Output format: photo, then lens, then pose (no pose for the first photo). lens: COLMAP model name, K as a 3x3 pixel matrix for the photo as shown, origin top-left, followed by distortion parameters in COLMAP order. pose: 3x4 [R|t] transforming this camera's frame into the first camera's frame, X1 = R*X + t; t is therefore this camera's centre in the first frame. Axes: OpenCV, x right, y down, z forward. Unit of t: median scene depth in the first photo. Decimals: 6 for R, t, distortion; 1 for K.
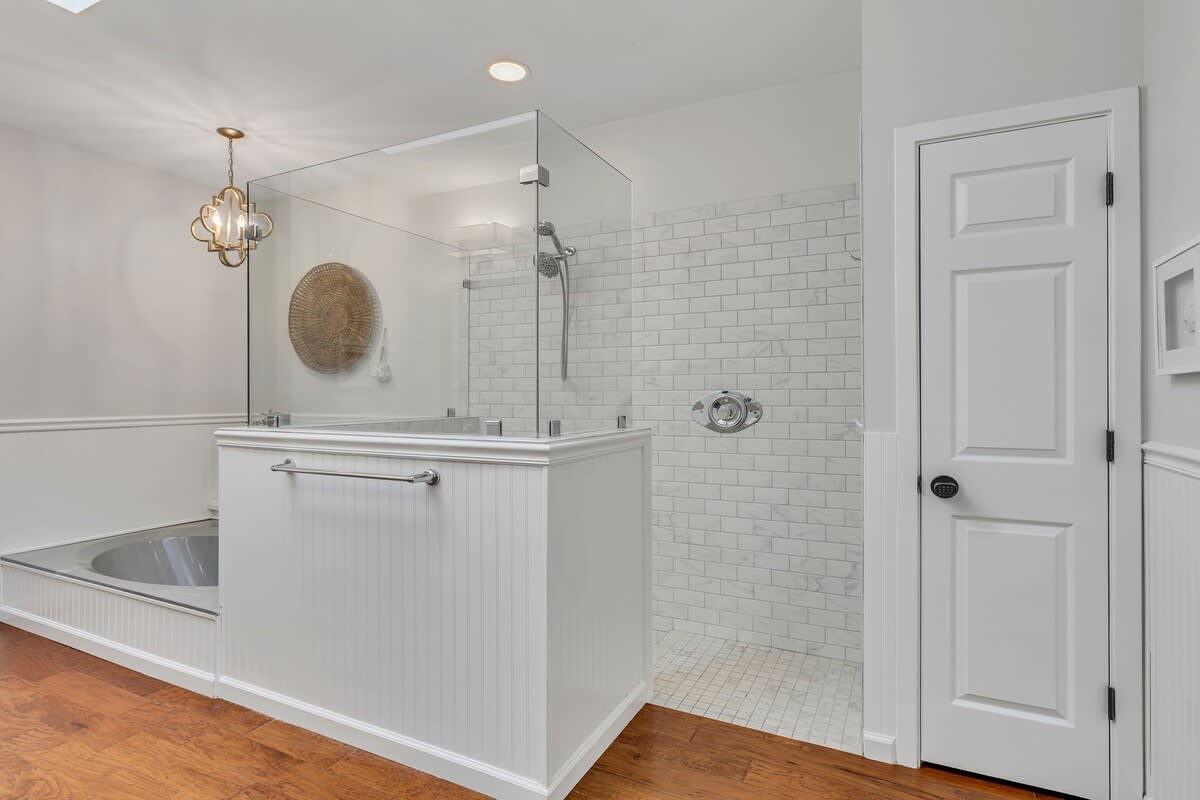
lens RADIAL K [[601.4, 0, 603.5], [0, 601.4, 394.4], [0, 0, 1]] dist [-0.000624, 0.001378]
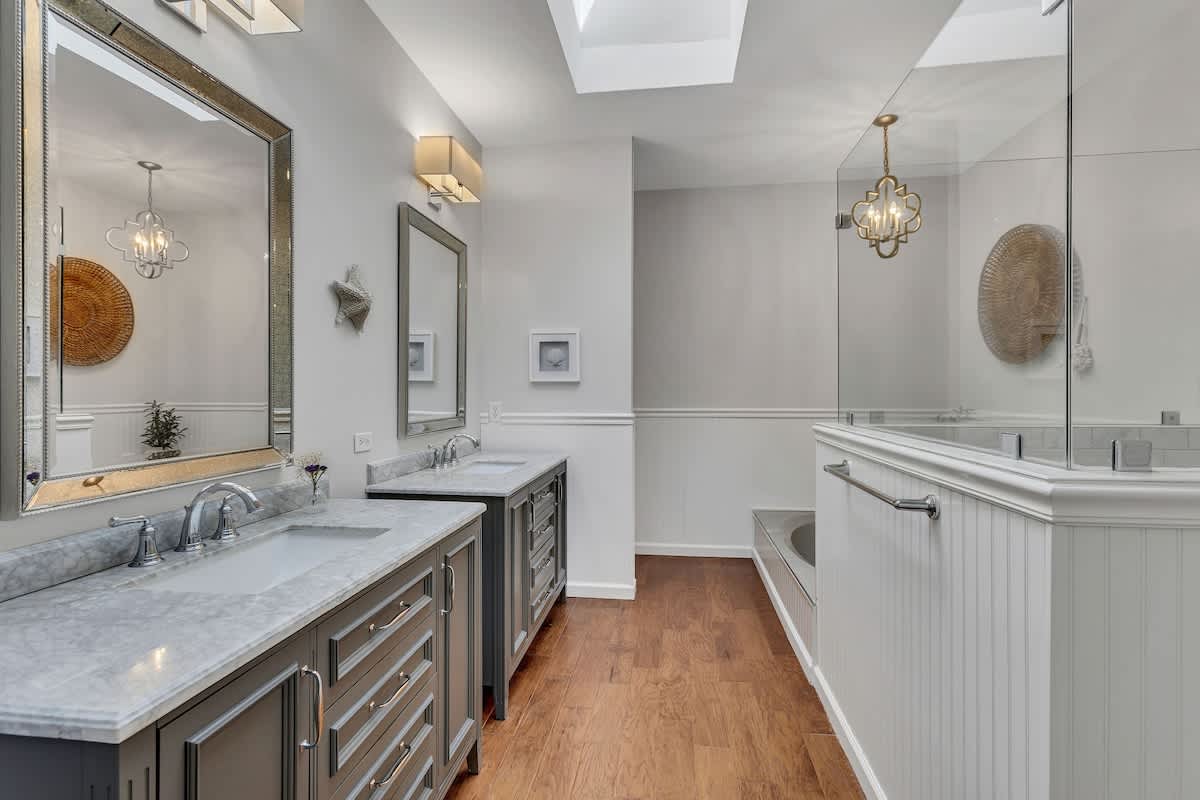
lens RADIAL K [[601.4, 0, 603.5], [0, 601.4, 394.4], [0, 0, 1]] dist [-0.000624, 0.001378]
pose [[0.329576, 0.008429, -0.944091, 0.199409], [0.000465, 0.999959, 0.009090, -0.000557], [0.944129, -0.003434, 0.329559, 0.321602]]
